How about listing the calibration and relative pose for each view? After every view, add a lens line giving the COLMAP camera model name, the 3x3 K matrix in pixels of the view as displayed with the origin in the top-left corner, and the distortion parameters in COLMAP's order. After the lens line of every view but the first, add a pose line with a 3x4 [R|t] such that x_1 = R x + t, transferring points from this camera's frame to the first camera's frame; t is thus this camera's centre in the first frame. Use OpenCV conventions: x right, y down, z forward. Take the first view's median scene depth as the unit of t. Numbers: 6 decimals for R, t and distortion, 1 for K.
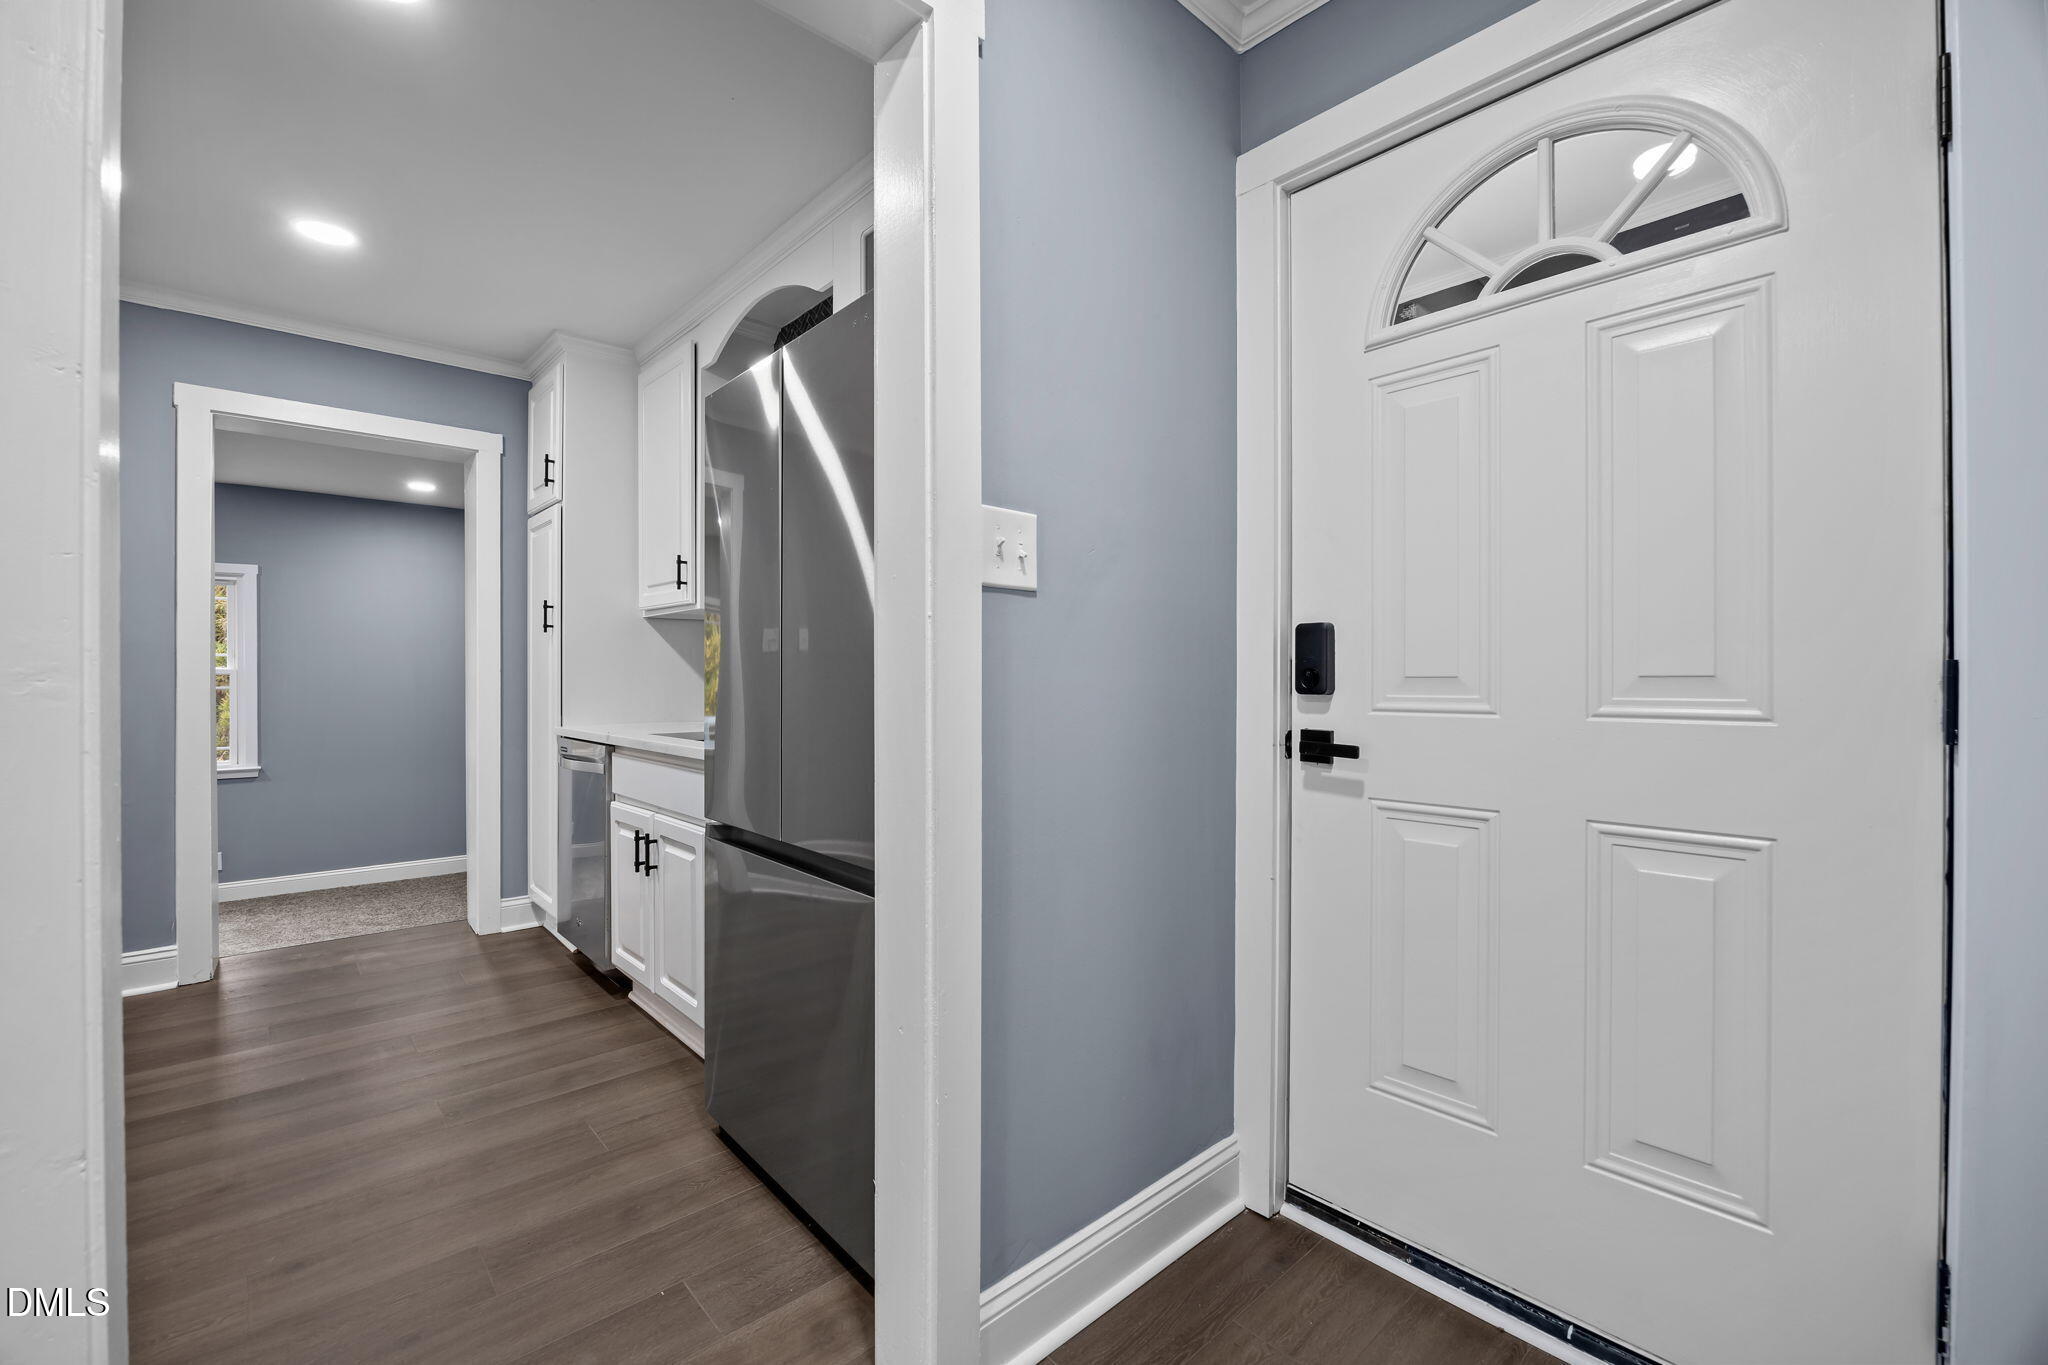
lens RADIAL K [[867.2, 0, 1024.8], [0, 867.2, 681.3], [0, 0, 1]] dist [-0.014920, -0.001305]
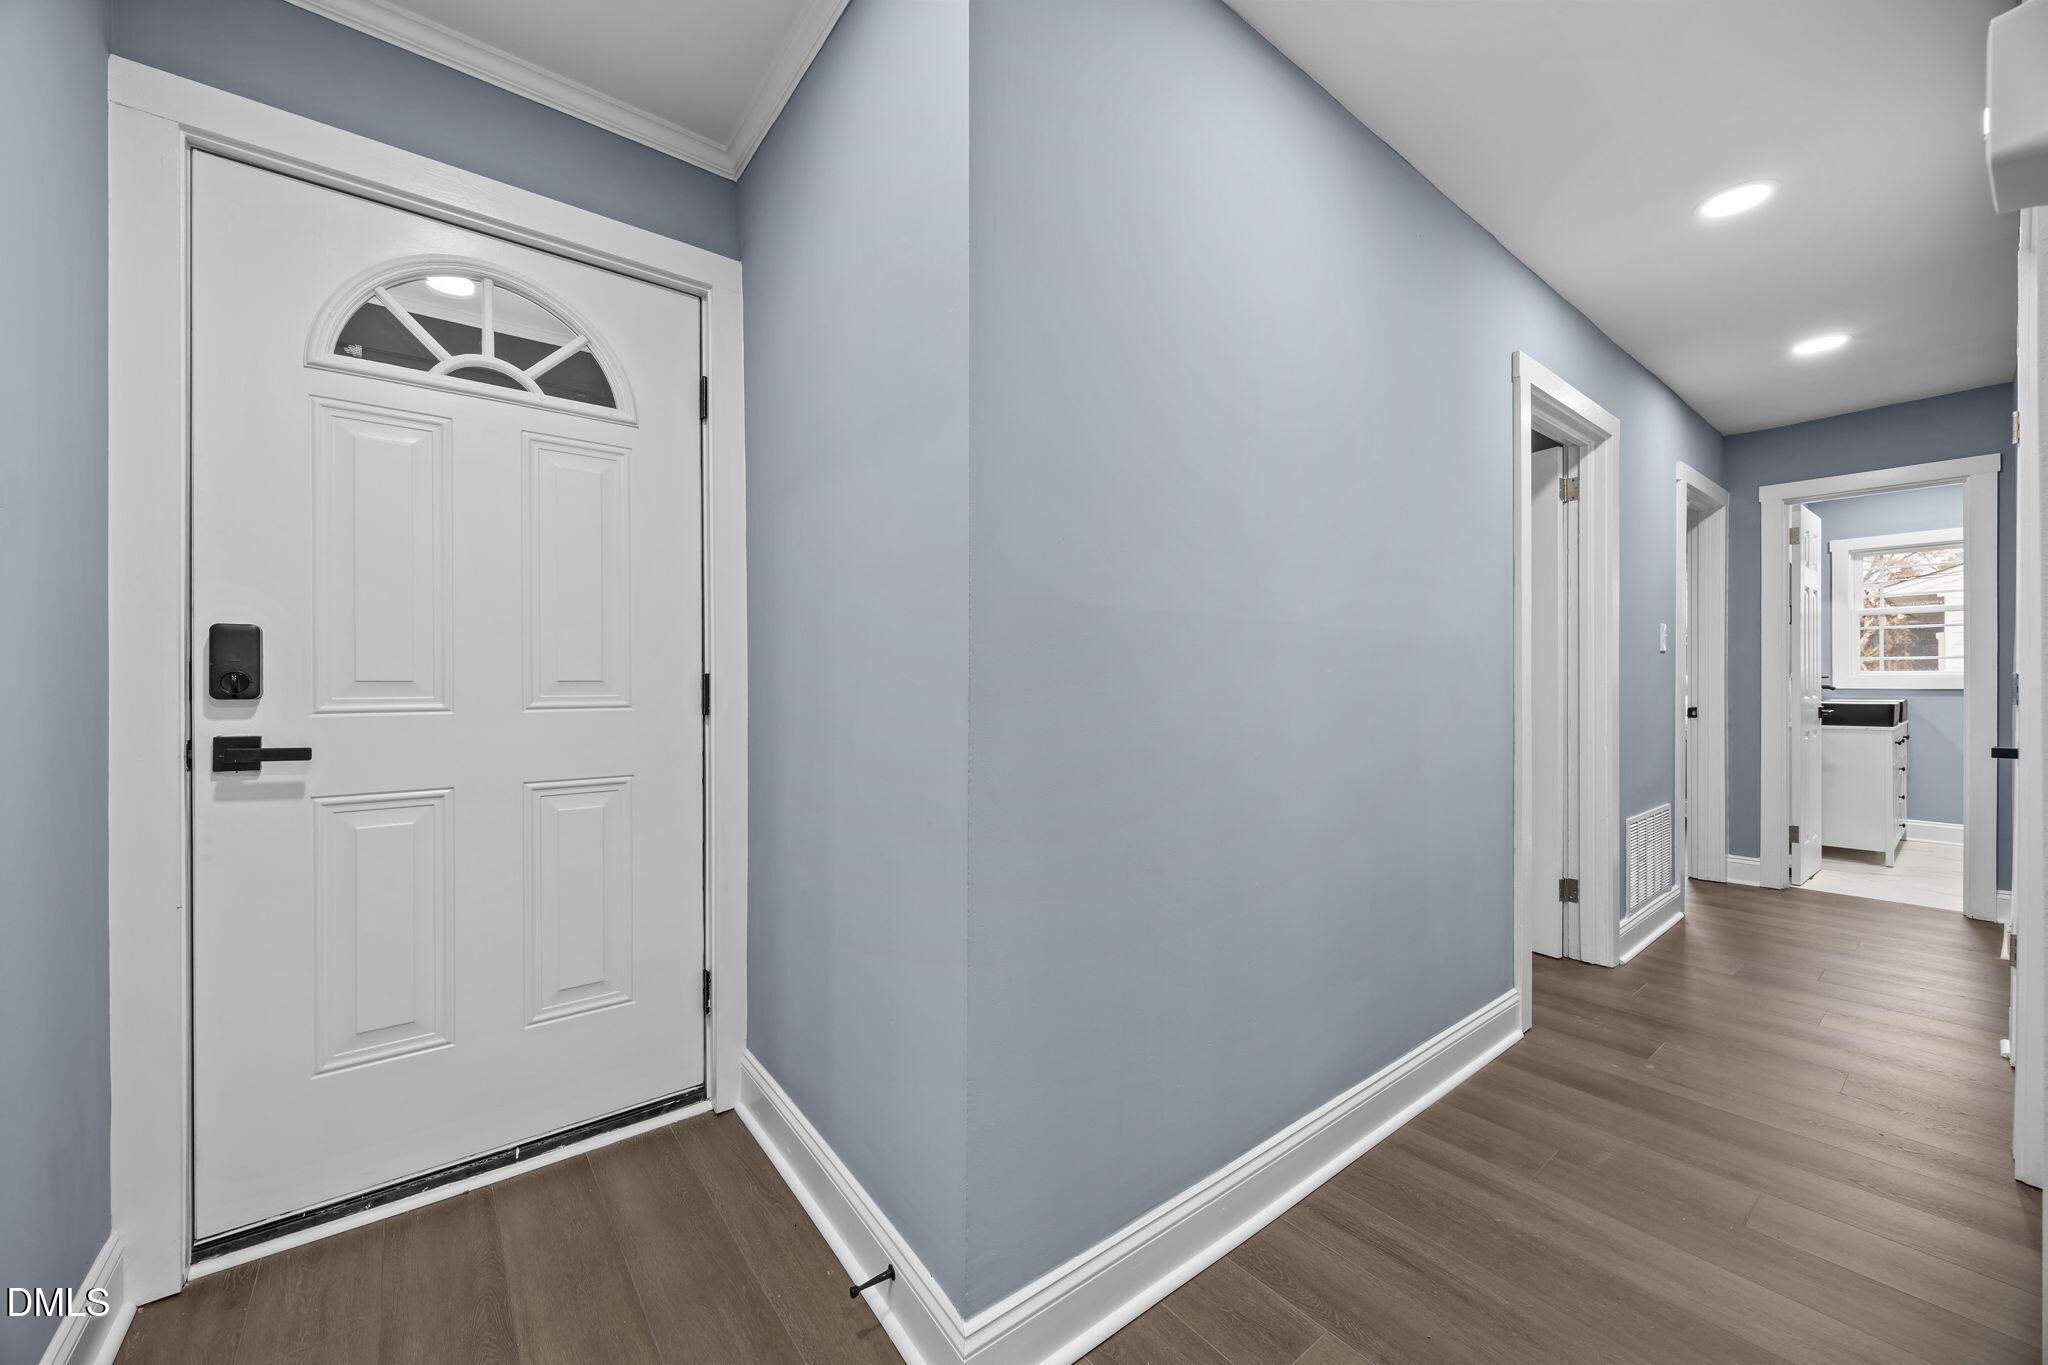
lens RADIAL K [[782.6, 0, 1019.5], [0, 782.6, 685.6], [0, 0, 1]] dist [0.002680, -0.000192]
pose [[0.054171, -0.002475, 0.998529, -0.502687], [0.004033, 0.999989, 0.002260, 0.001625], [-0.998524, 0.003905, 0.054181, 0.096136]]
